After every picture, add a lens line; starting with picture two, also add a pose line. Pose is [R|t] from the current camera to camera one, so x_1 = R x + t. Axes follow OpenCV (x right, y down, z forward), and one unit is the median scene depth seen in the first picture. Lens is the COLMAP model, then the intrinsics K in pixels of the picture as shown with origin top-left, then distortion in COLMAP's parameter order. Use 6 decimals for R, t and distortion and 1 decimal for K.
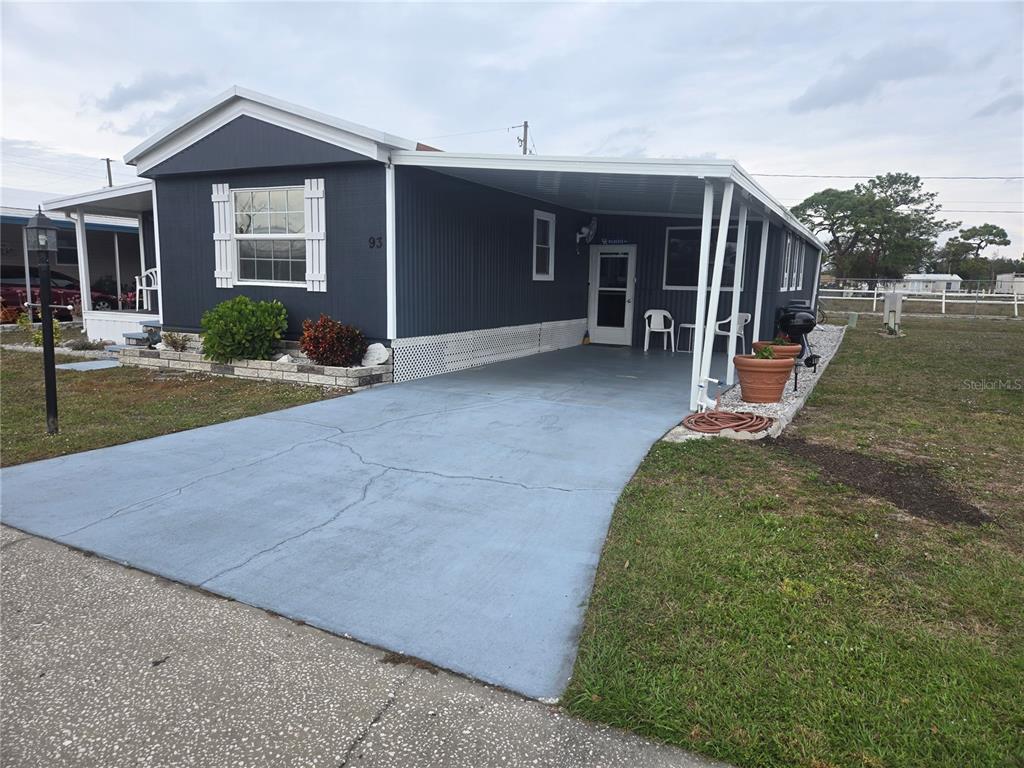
lens RADIAL K [[681.4, 0, 512.0], [0, 681.4, 384.0], [0, 0, 1]] dist [0.088338, -0.066661]
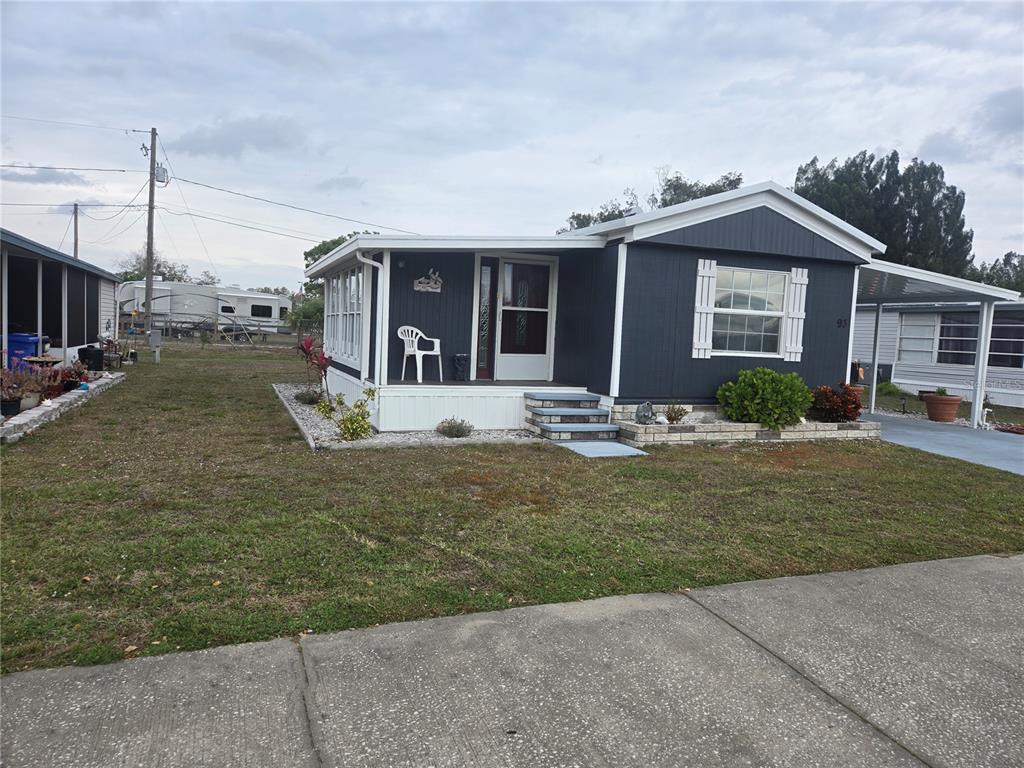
lens RADIAL K [[682.4, 0, 506.9], [0, 682.4, 395.1], [0, 0, 1]] dist [0.080199, -0.057280]
pose [[0.660594, -0.056697, 0.748599, -1.378879], [0.079205, 0.996843, 0.005605, -0.113056], [-0.746553, 0.055590, 0.662999, 0.538644]]
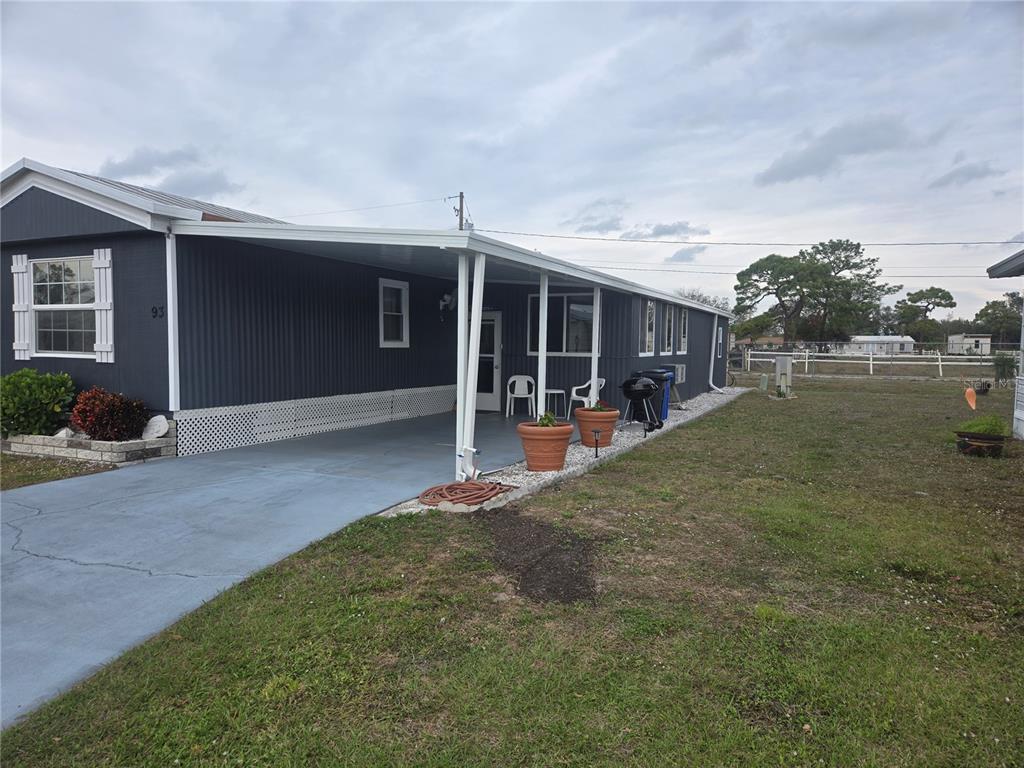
lens RADIAL K [[682.4, 0, 506.9], [0, 682.4, 395.1], [0, 0, 1]] dist [0.080199, -0.057280]
pose [[0.999640, -0.012631, 0.023659, 0.236276], [0.014409, 0.996961, -0.076561, -0.005688], [-0.022620, 0.076875, 0.996784, 0.014821]]
